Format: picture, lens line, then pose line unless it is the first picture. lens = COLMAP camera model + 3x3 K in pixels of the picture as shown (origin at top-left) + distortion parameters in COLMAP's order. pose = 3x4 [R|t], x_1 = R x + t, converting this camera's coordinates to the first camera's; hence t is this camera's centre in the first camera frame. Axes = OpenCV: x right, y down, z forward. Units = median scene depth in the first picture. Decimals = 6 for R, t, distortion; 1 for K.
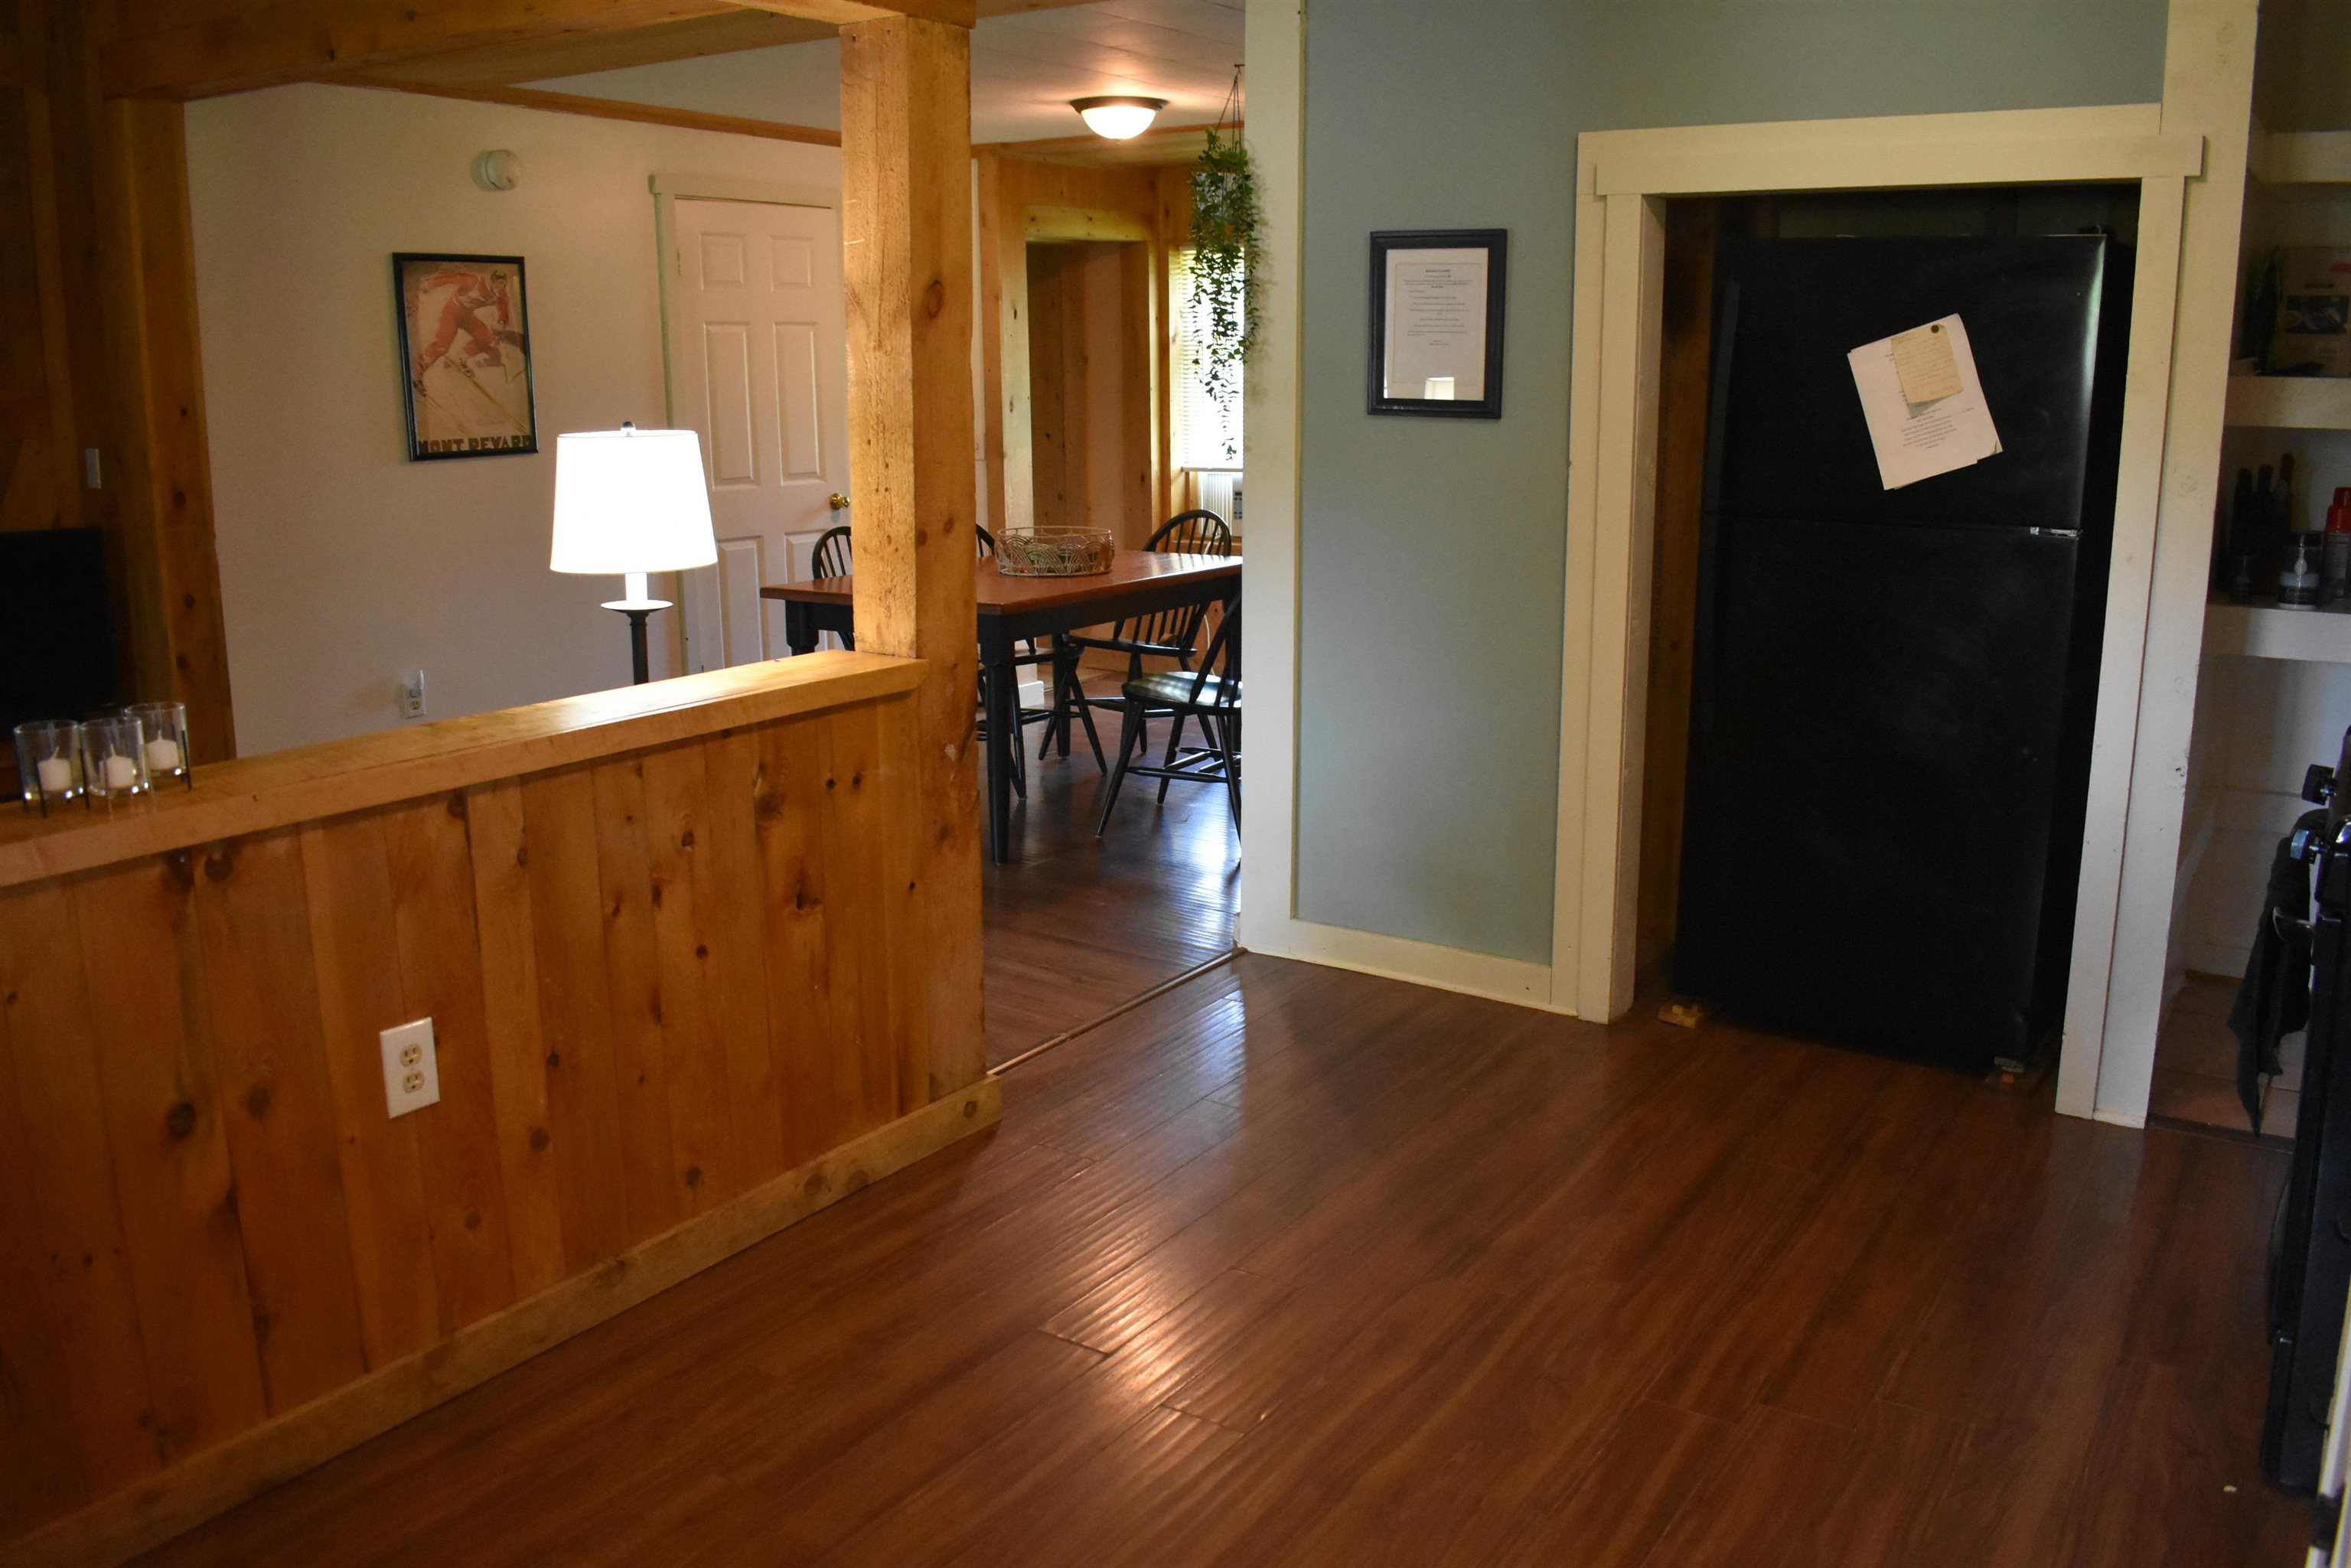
lens RADIAL K [[1869.2, 0, 1176.7], [0, 1869.2, 781.4], [0, 0, 1]] dist [-0.097847, 0.018696]
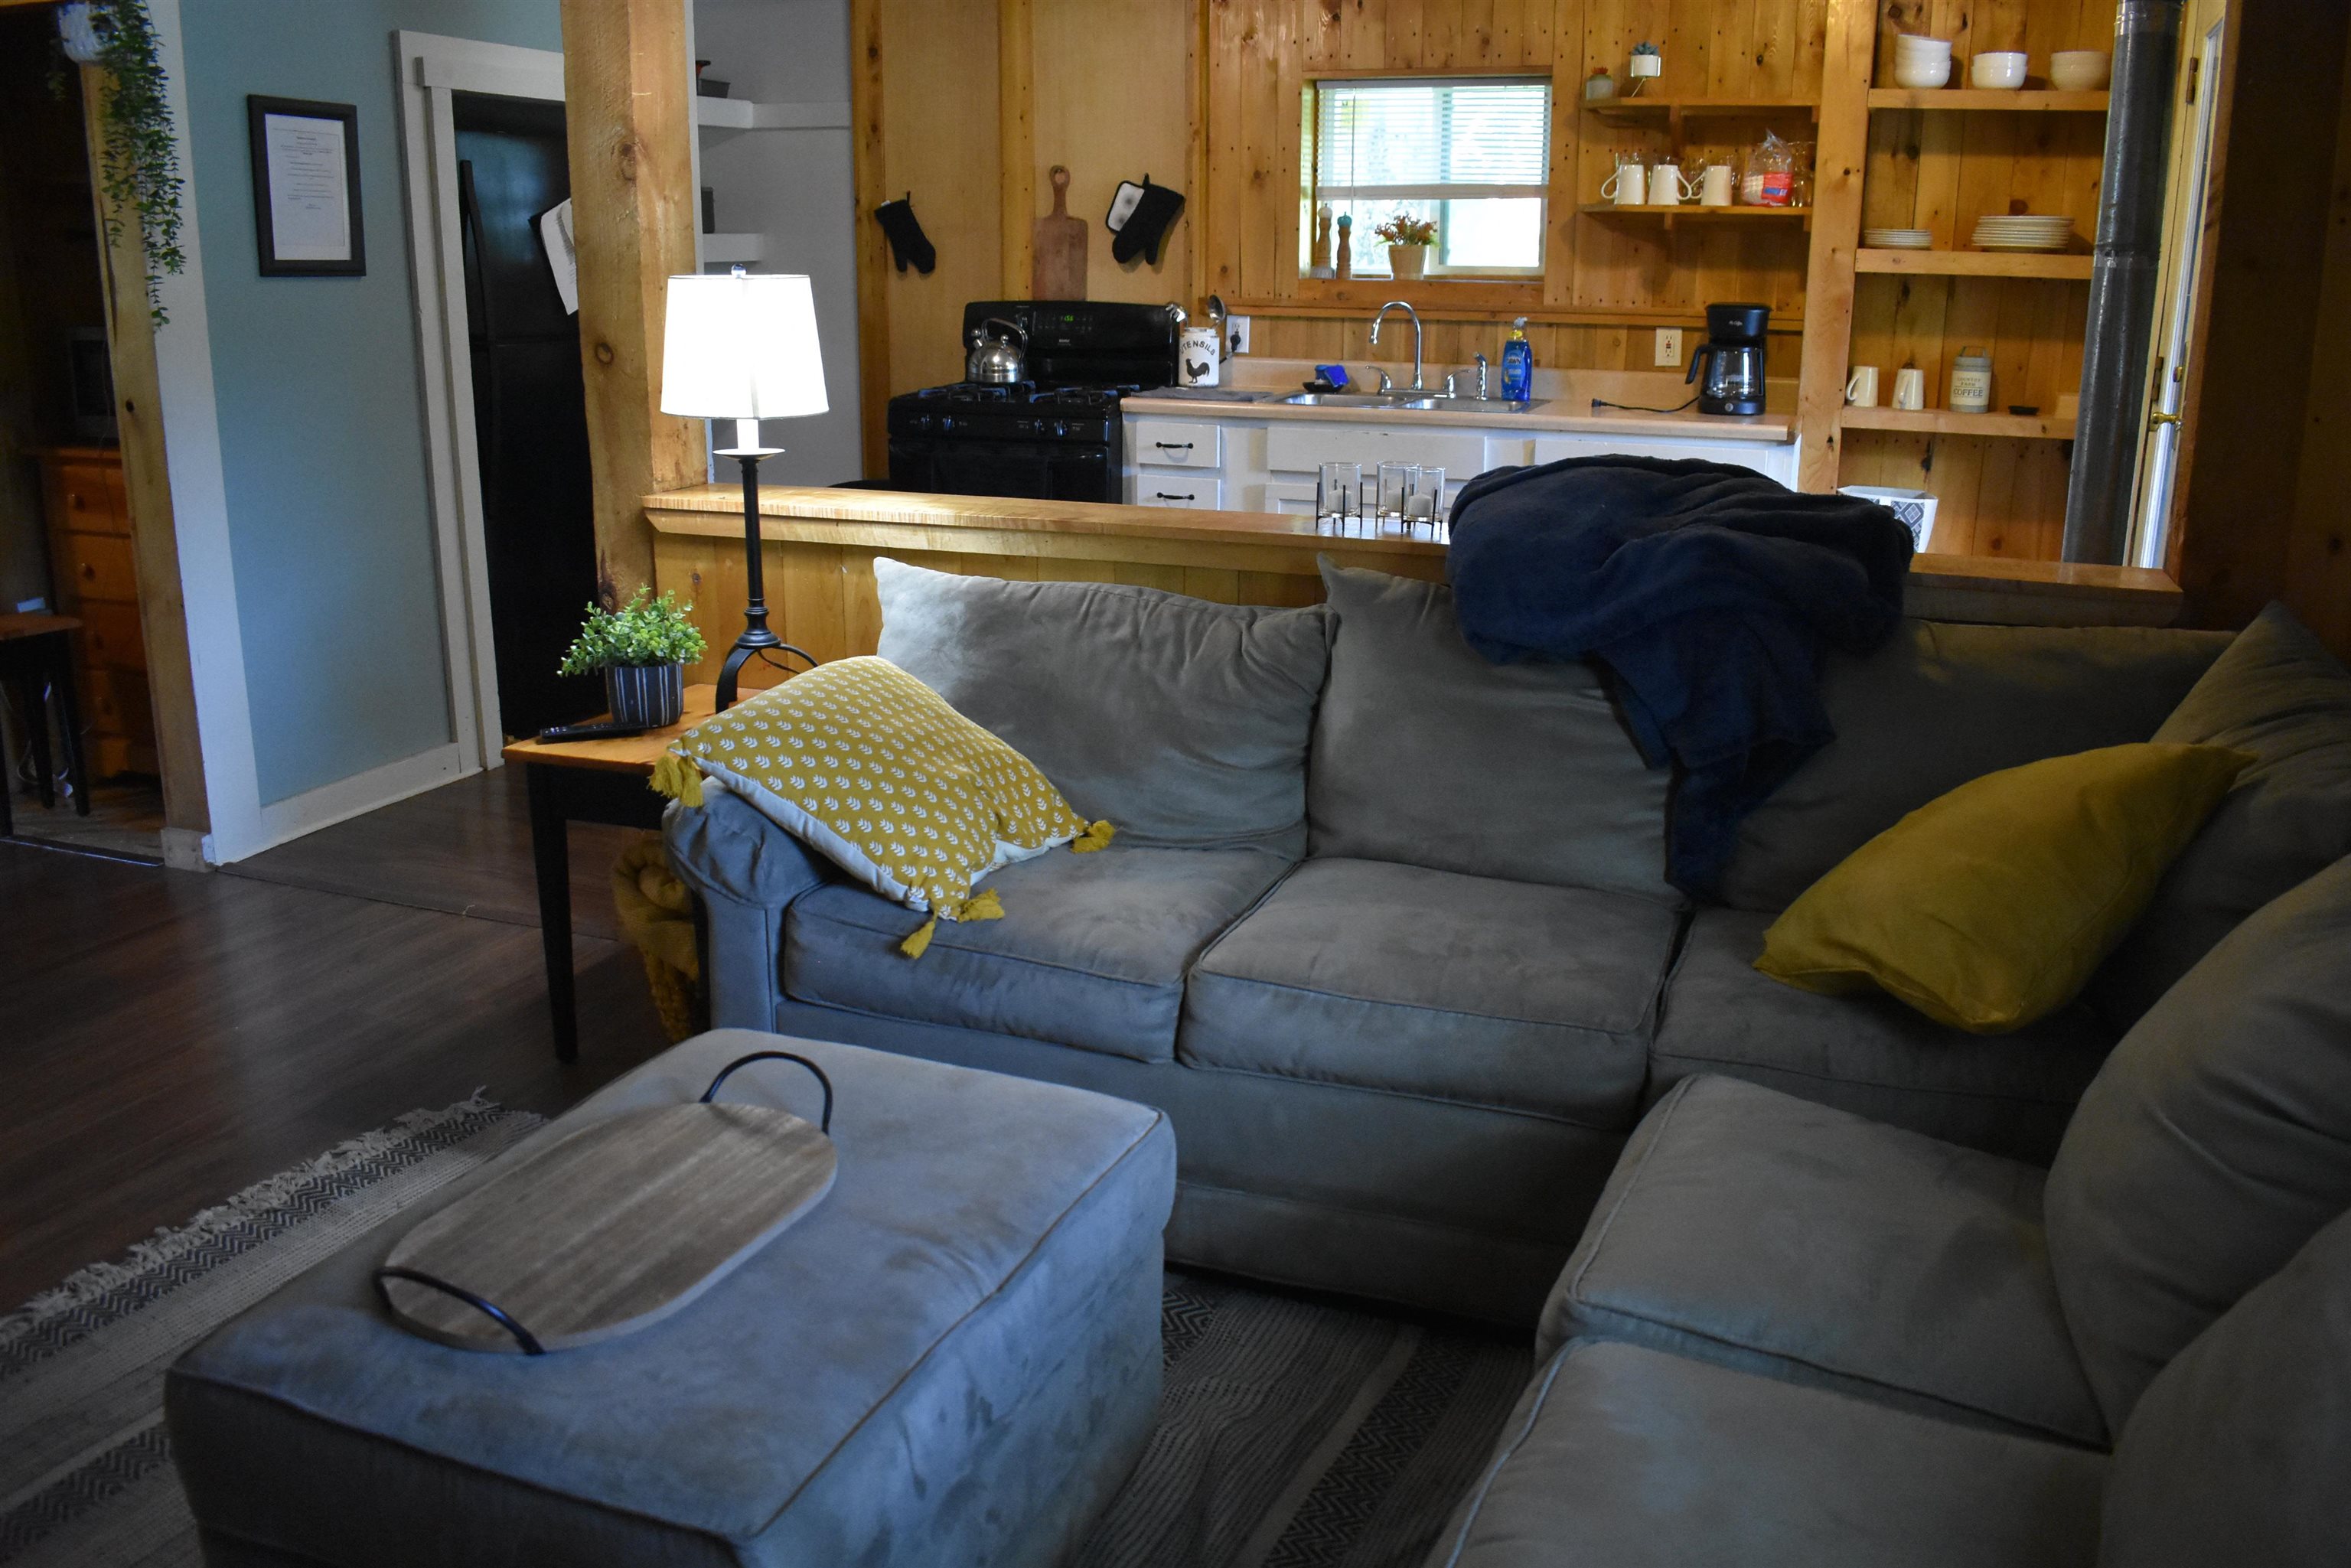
lens RADIAL K [[1869.2, 0, 1225.1], [0, 1869.2, 780.0], [0, 0, 1]] dist [-0.097847, 0.018696]
pose [[-0.253449, -0.263963, 0.930638, -1.058809], [0.203697, 0.925916, 0.318098, -0.155595], [-0.945659, 0.270190, -0.180904, 0.784720]]
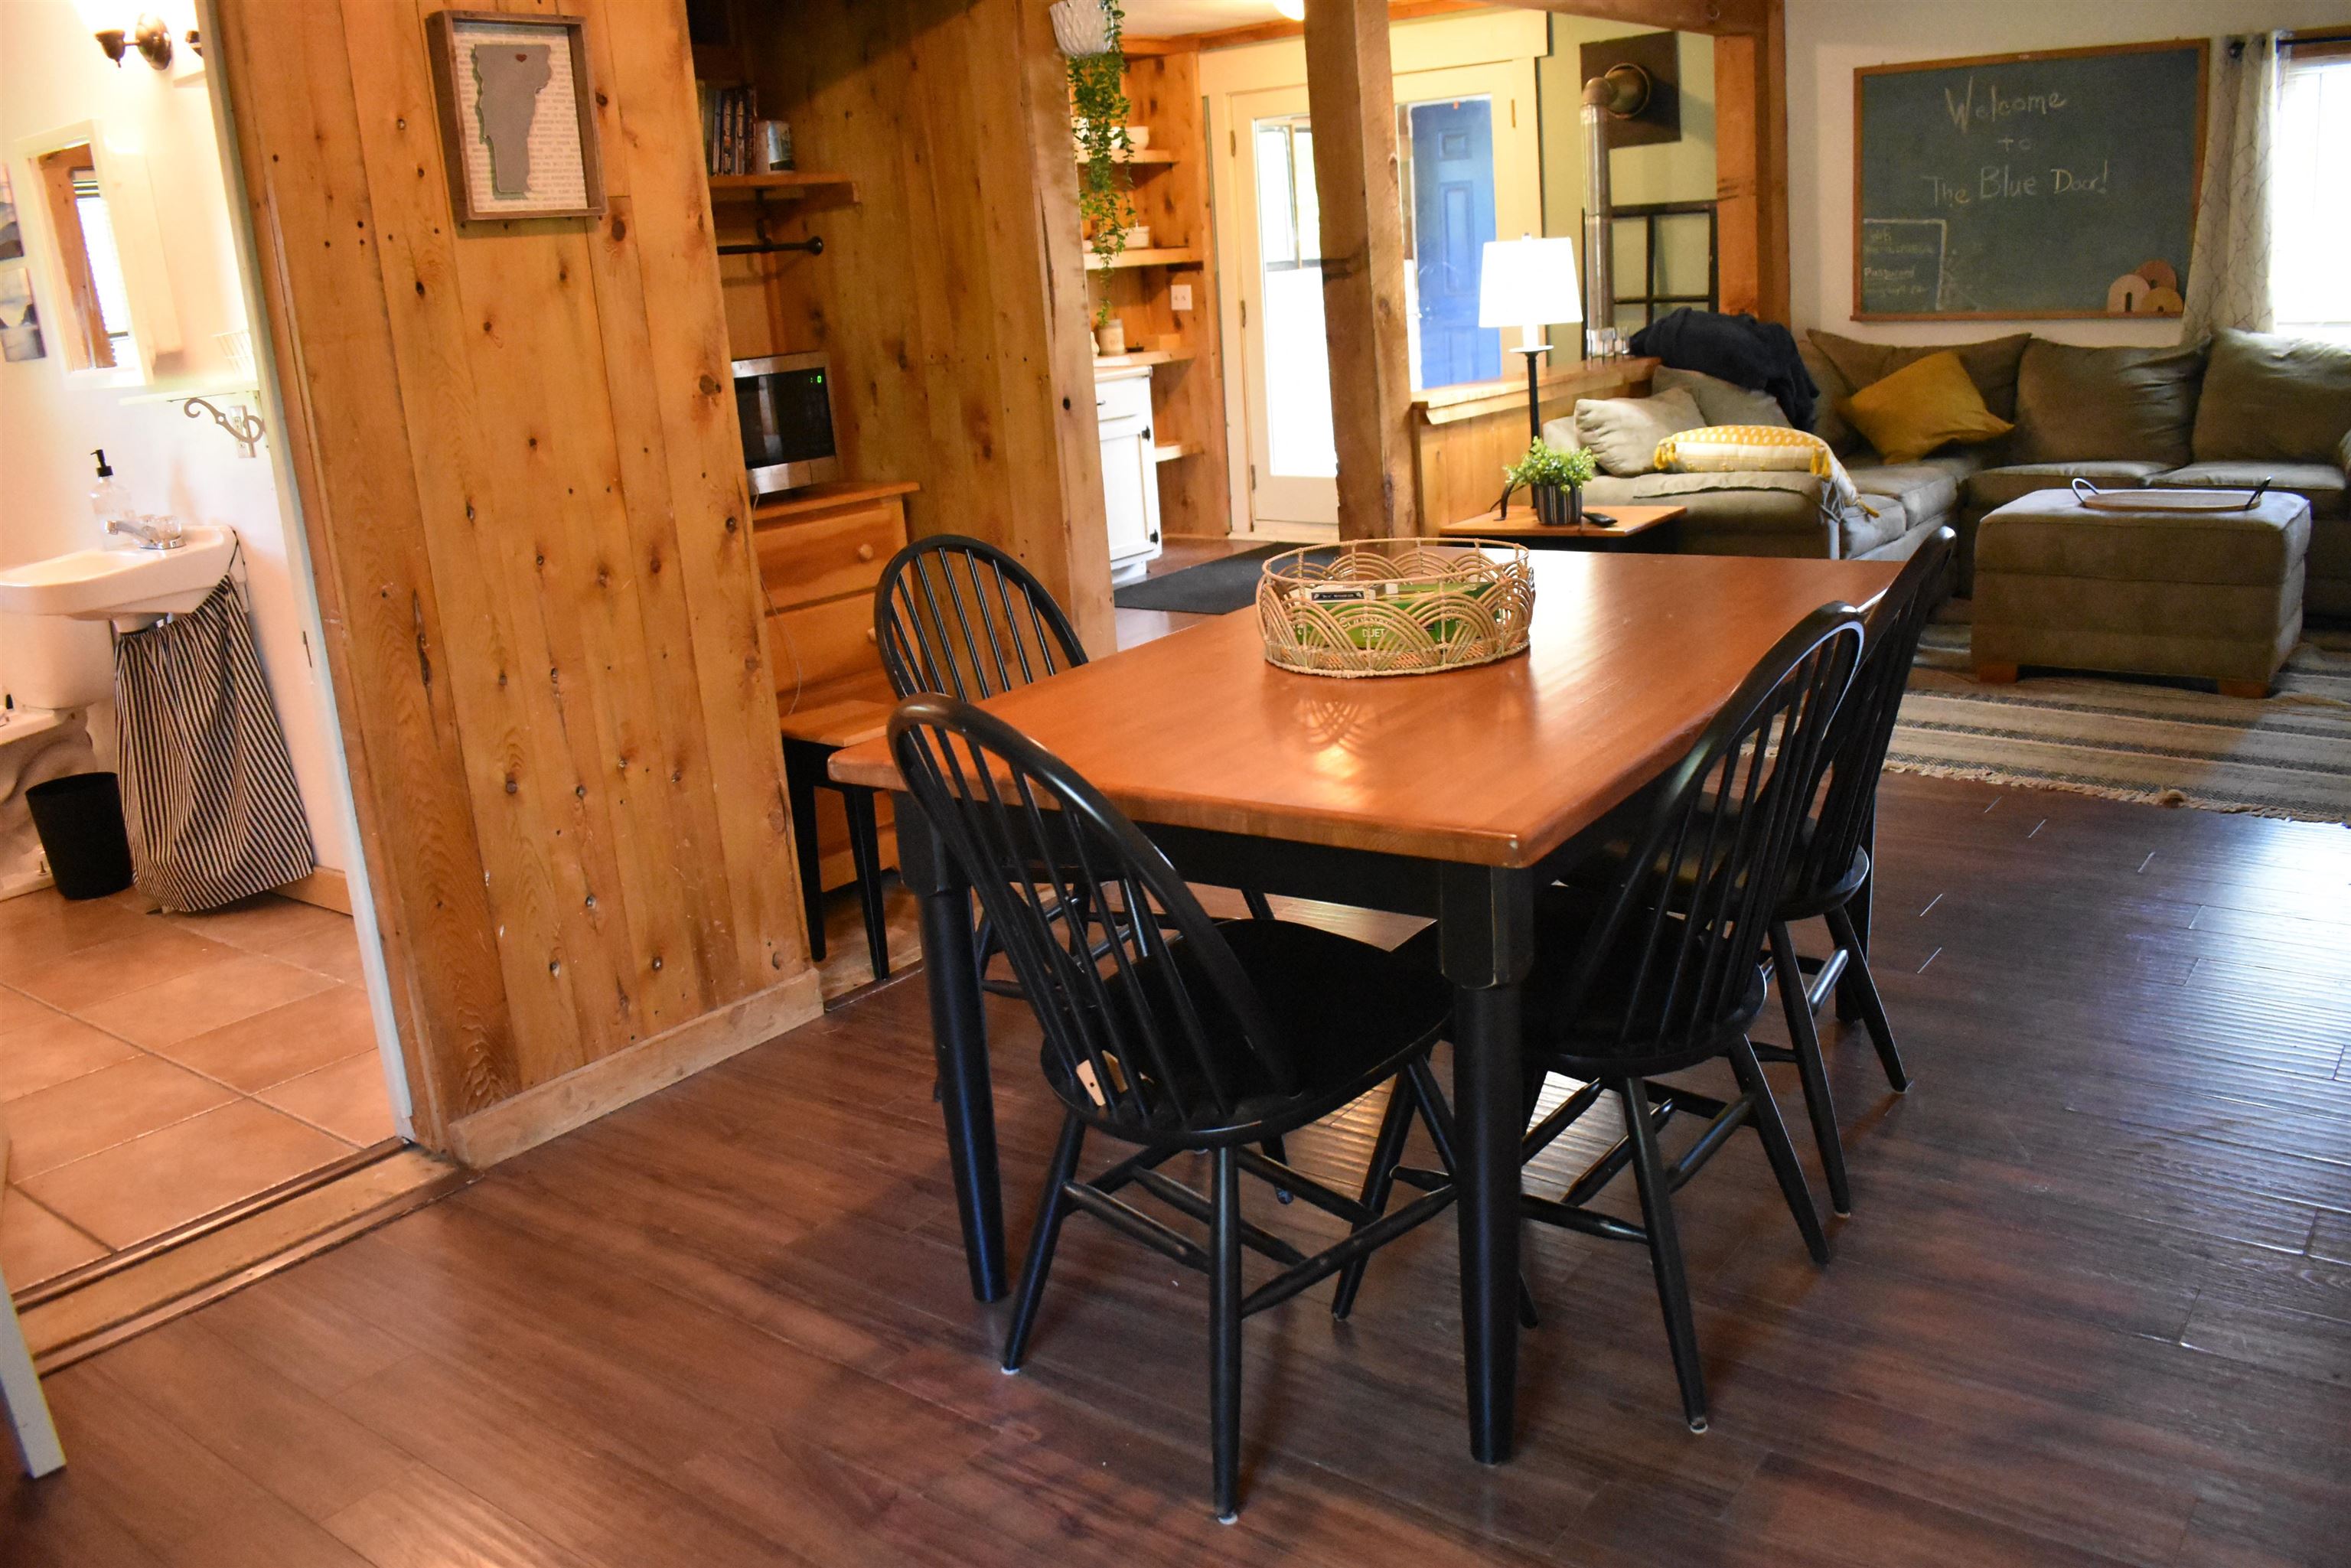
lens RADIAL K [[1869.2, 0, 1185.9], [0, 1869.2, 781.9], [0, 0, 1]] dist [-0.097847, 0.018696]
pose [[-0.995987, 0.062822, 0.063745, -0.071976], [0.085498, 0.878435, 0.470152, -0.428998], [-0.026460, 0.473715, -0.880280, 2.045563]]
